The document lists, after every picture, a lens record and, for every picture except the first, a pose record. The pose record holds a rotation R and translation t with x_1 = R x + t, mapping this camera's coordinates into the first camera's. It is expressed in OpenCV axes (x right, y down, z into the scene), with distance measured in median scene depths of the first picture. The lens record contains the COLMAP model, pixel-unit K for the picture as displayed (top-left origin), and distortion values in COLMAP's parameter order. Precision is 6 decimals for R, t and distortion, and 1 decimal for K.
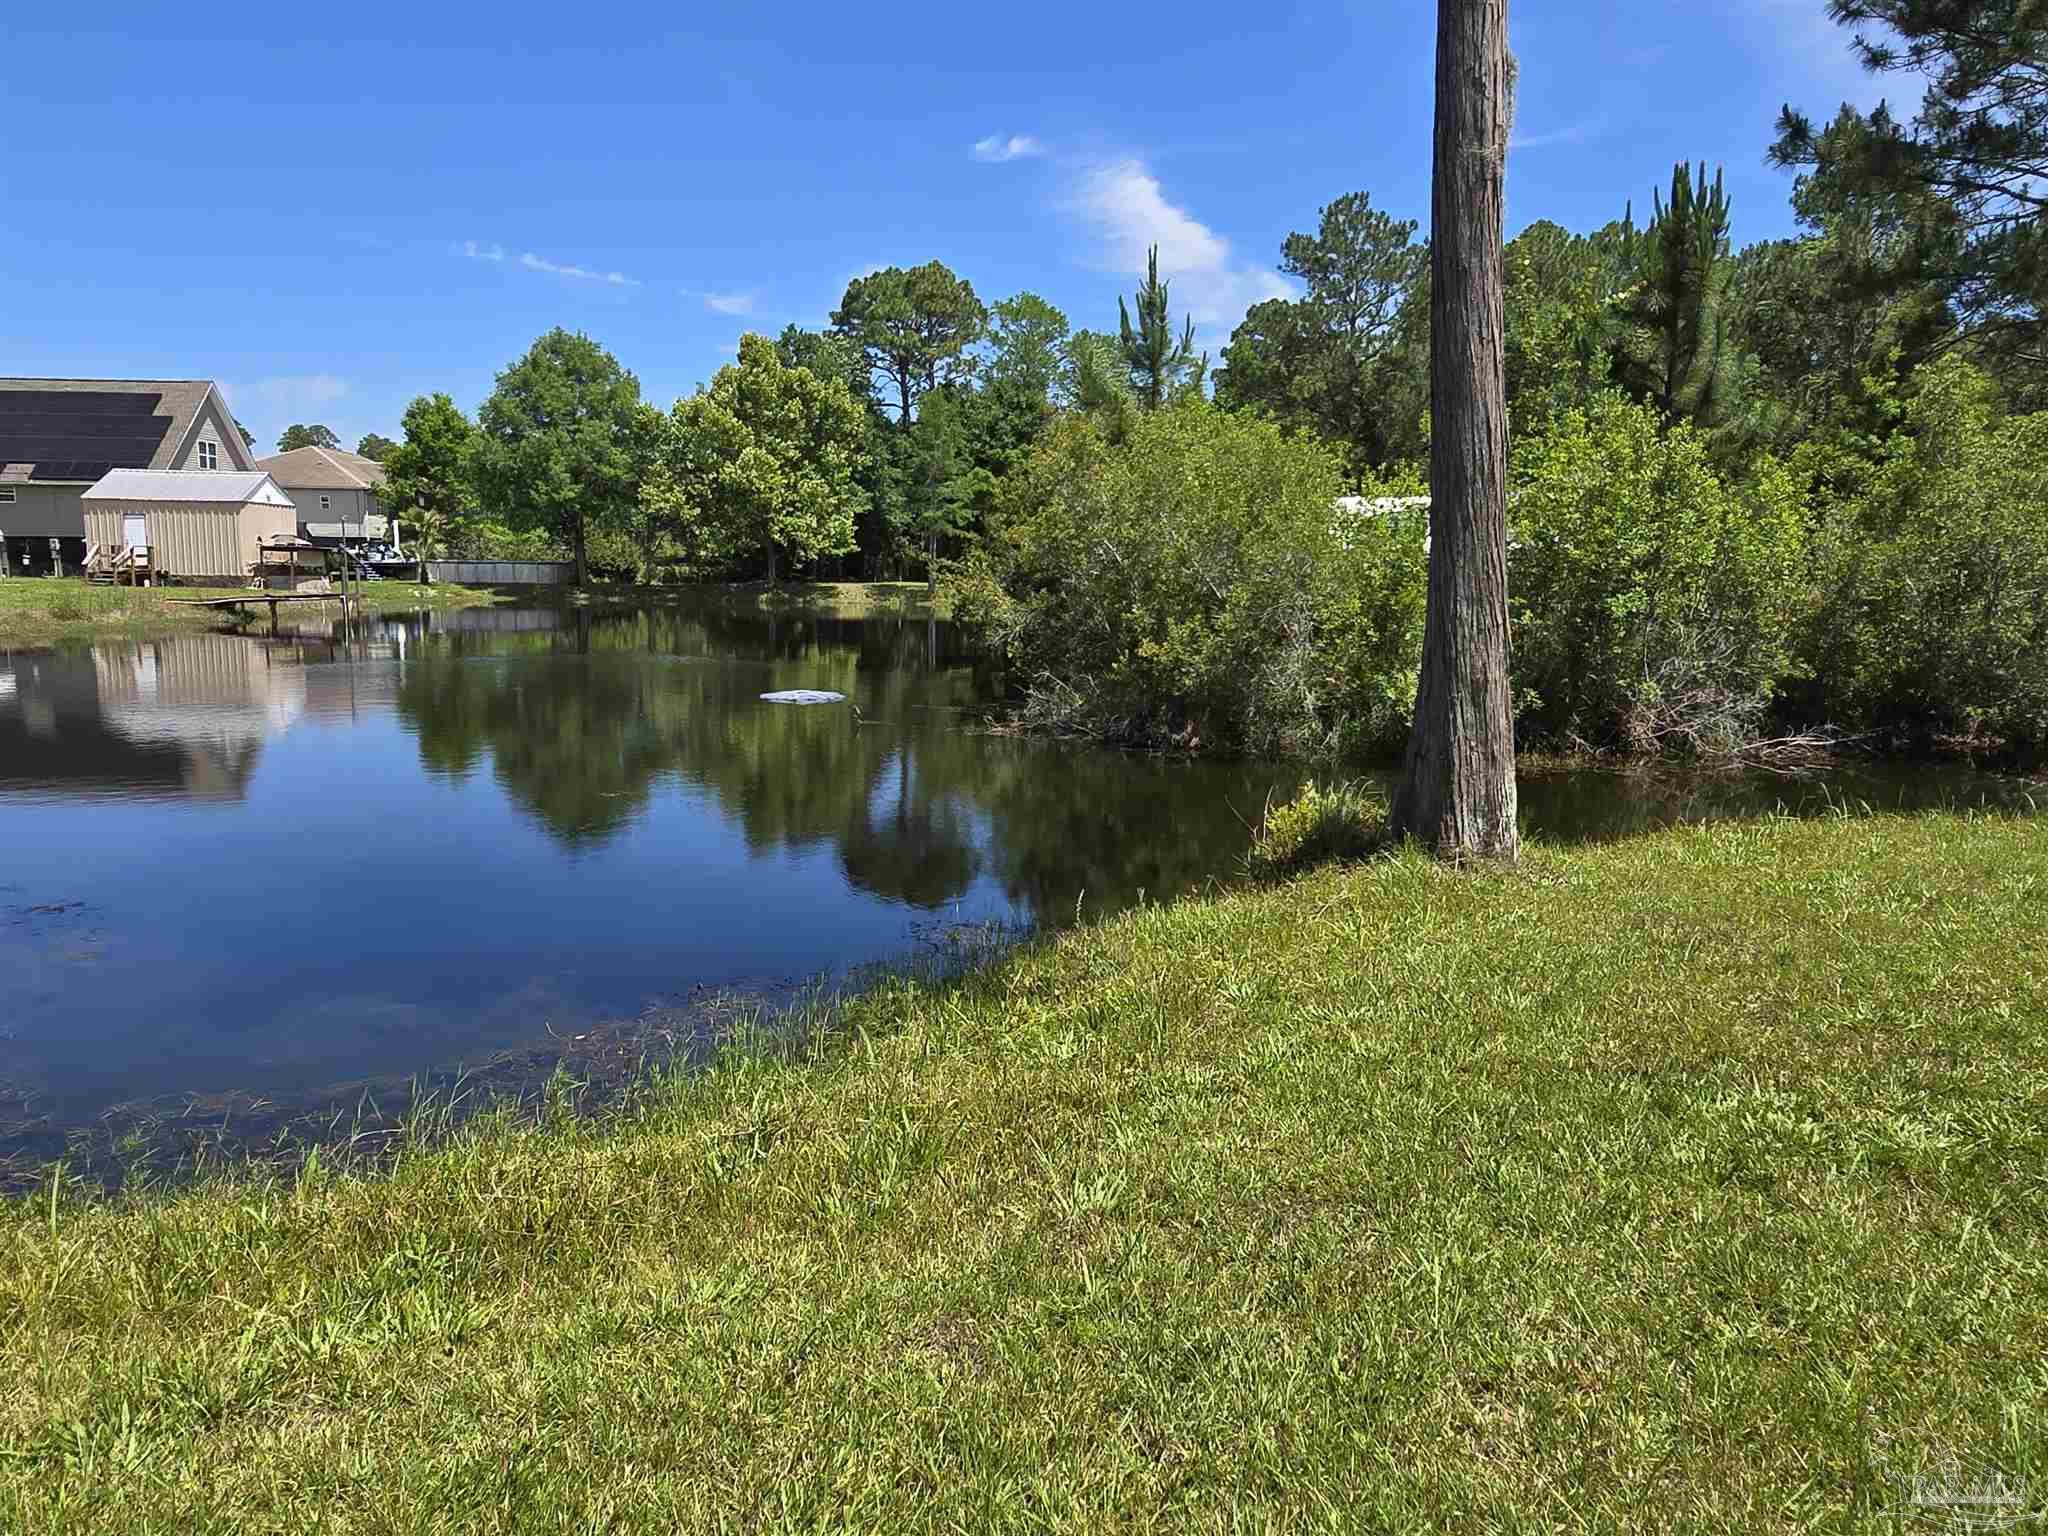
lens RADIAL K [[1394.1, 0, 1037.3], [0, 1394.1, 785.3], [0, 0, 1]] dist [-0.009329, 0.005843]
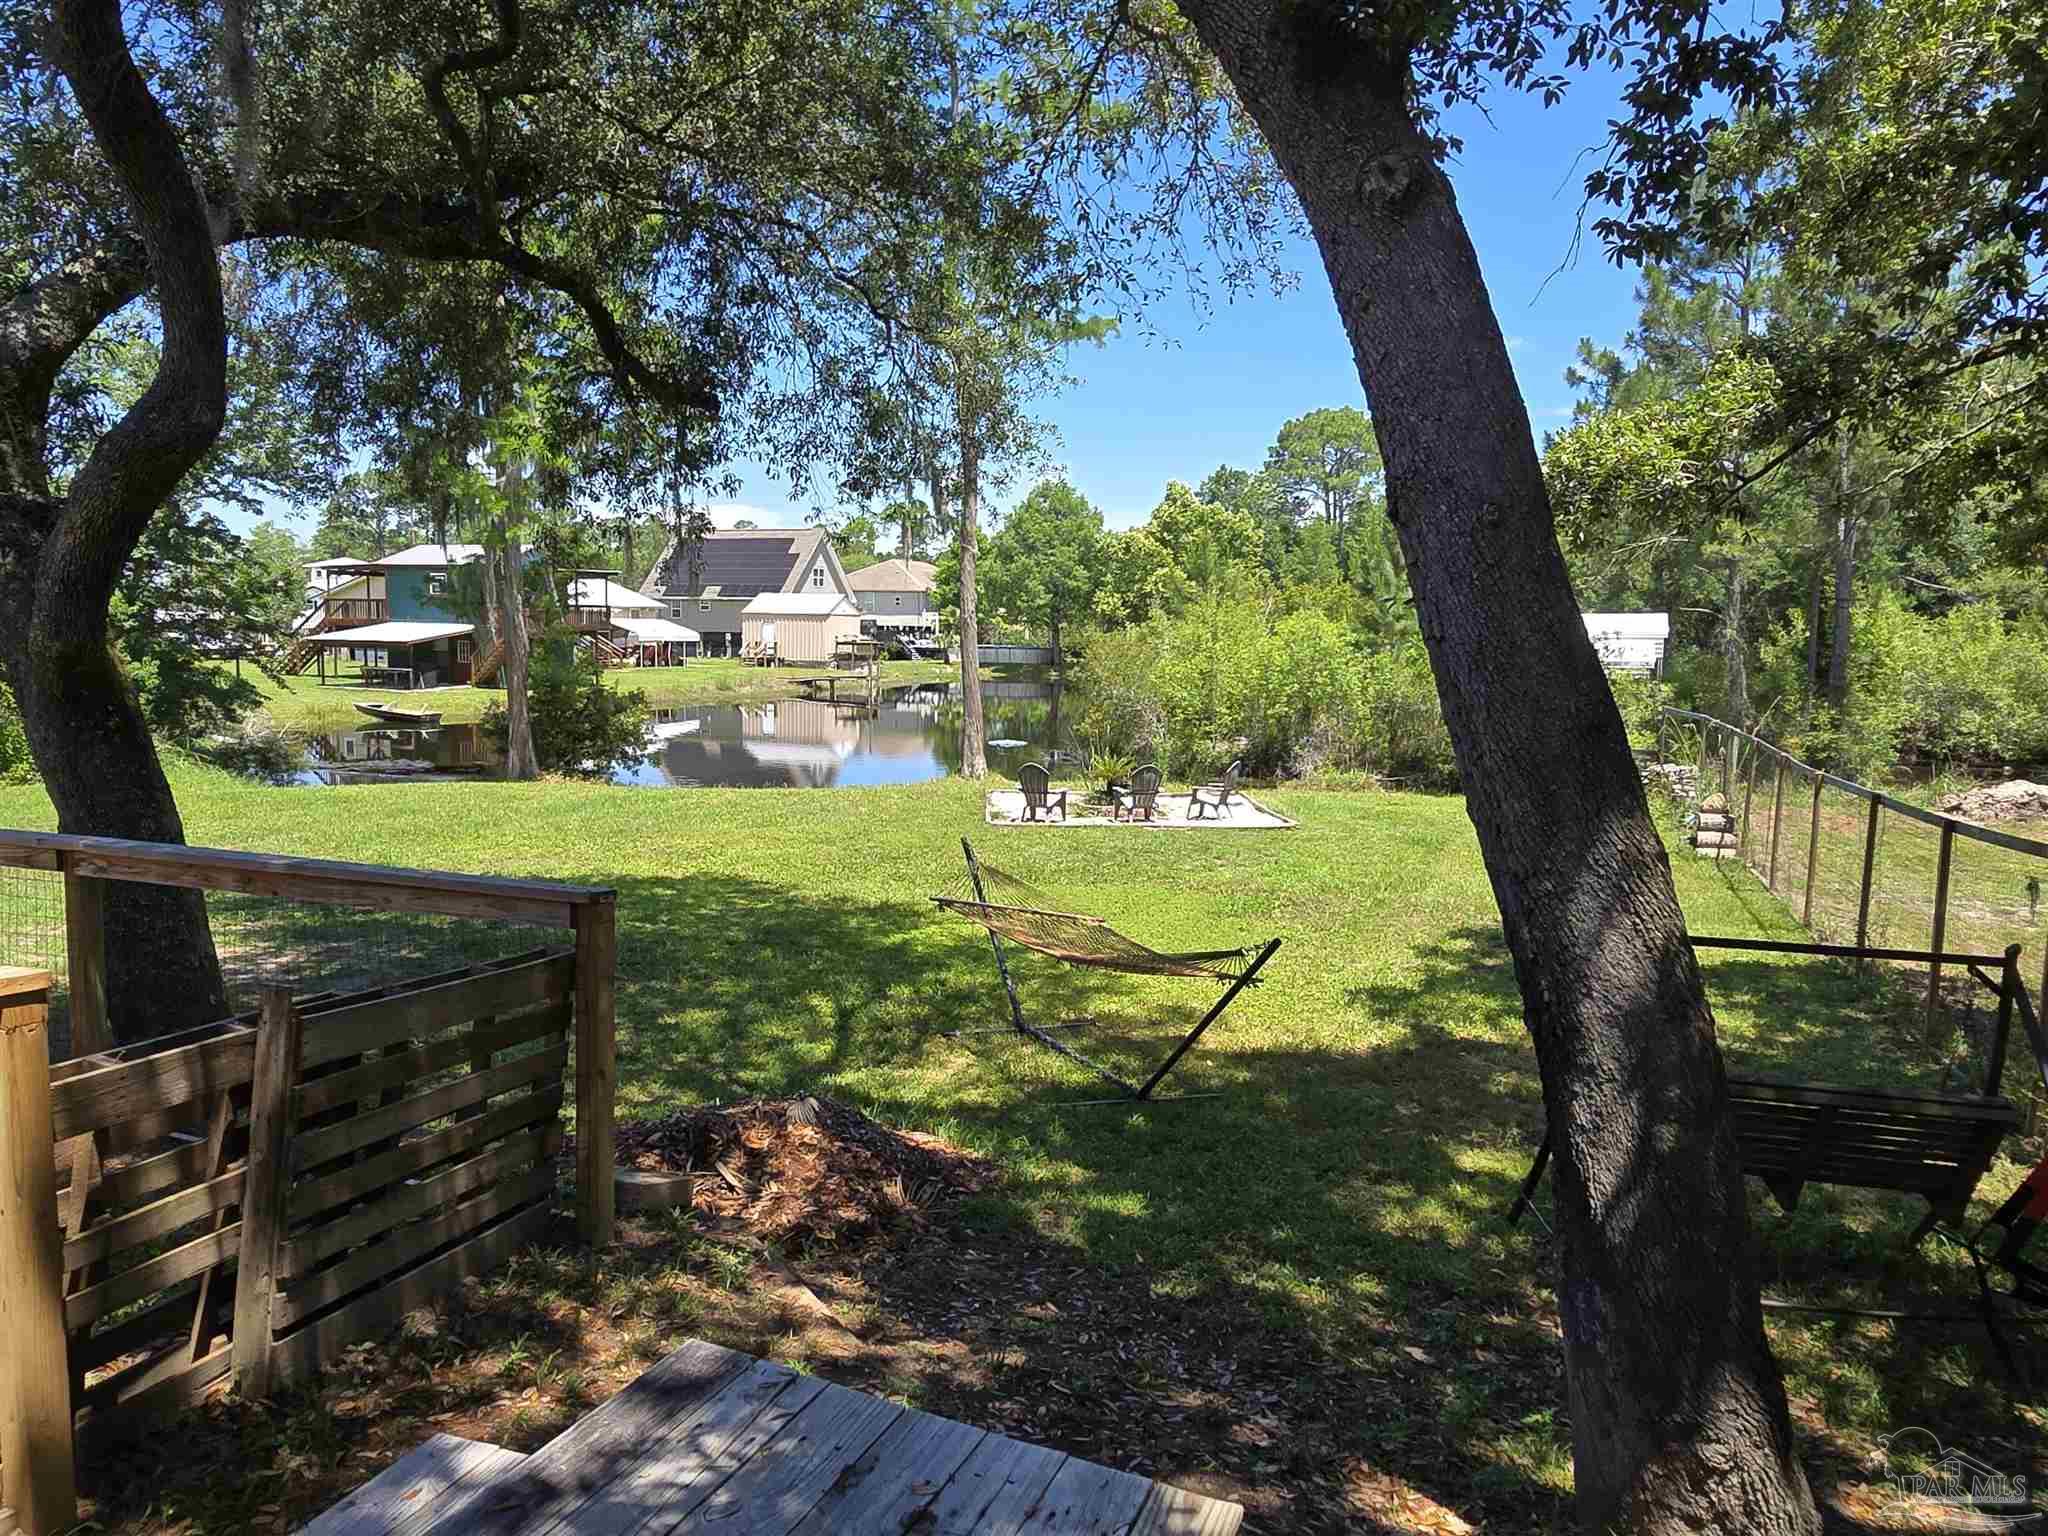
lens RADIAL K [[1394.1, 0, 1022.0], [0, 1394.1, 767.5], [0, 0, 1]] dist [-0.009329, 0.005843]
pose [[0.915903, 0.041817, -0.399215, 0.201283], [-0.065005, 0.996883, -0.044717, 0.018808], [0.396100, 0.066907, 0.915766, -0.260793]]
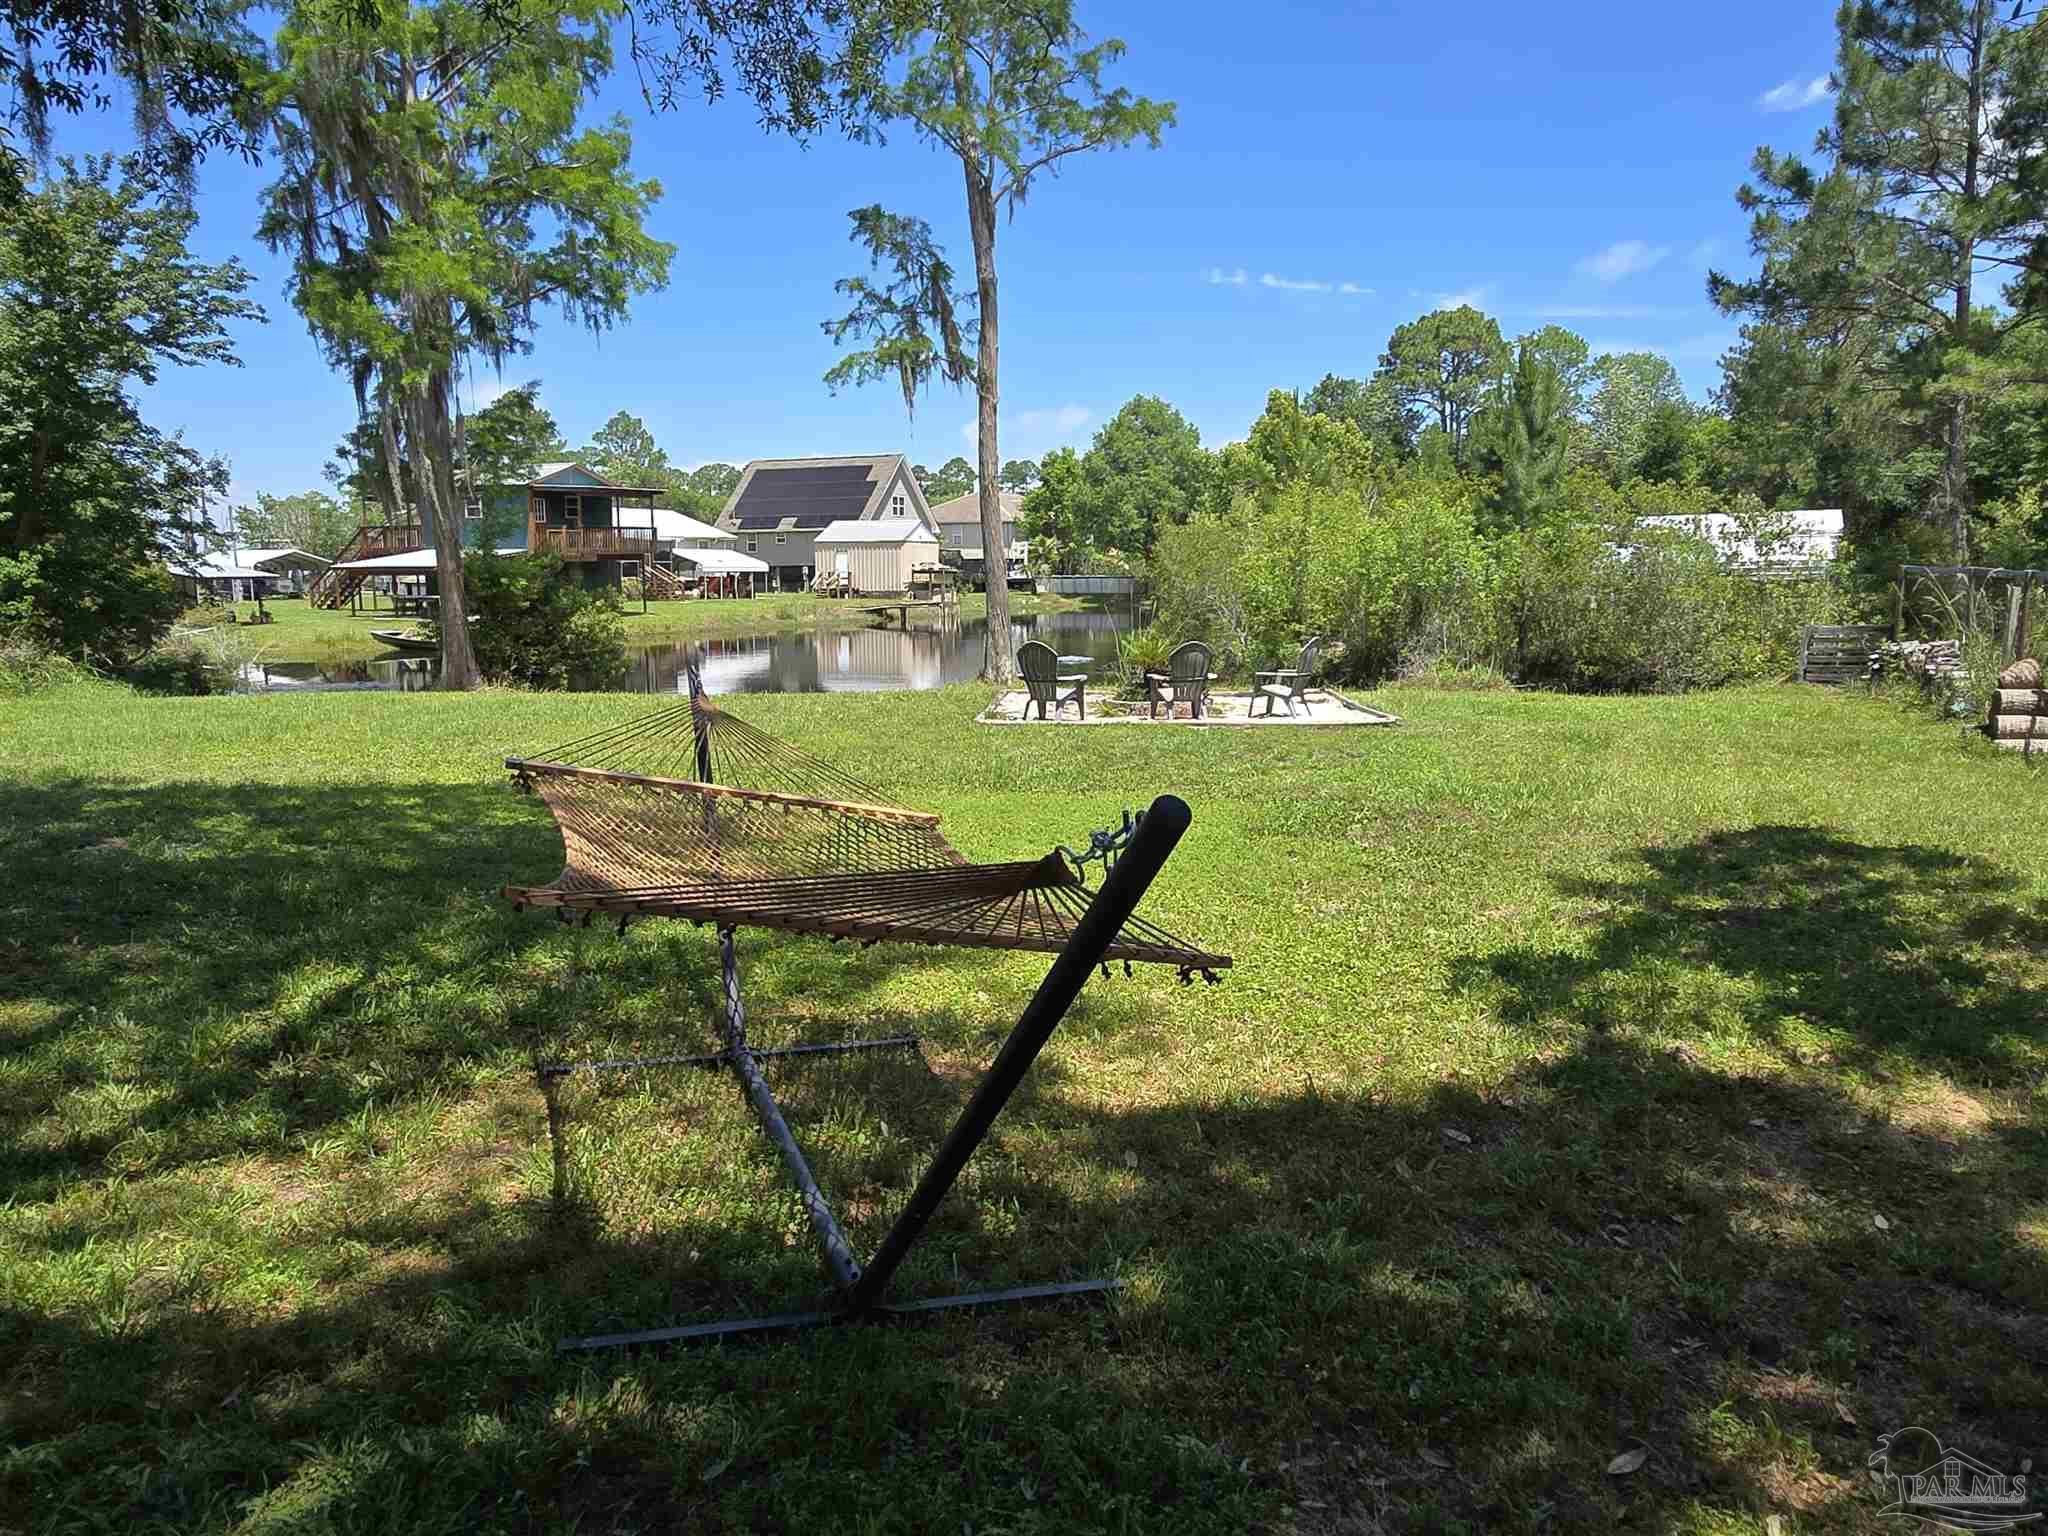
lens RADIAL K [[1394.1, 0, 1030.5], [0, 1394.1, 768.0], [0, 0, 1]] dist [-0.009329, 0.005843]
pose [[0.884796, 0.048607, -0.463437, 0.187452], [-0.055850, 0.998437, -0.001909, 0.024728], [0.462620, 0.027572, 0.886128, -0.184939]]
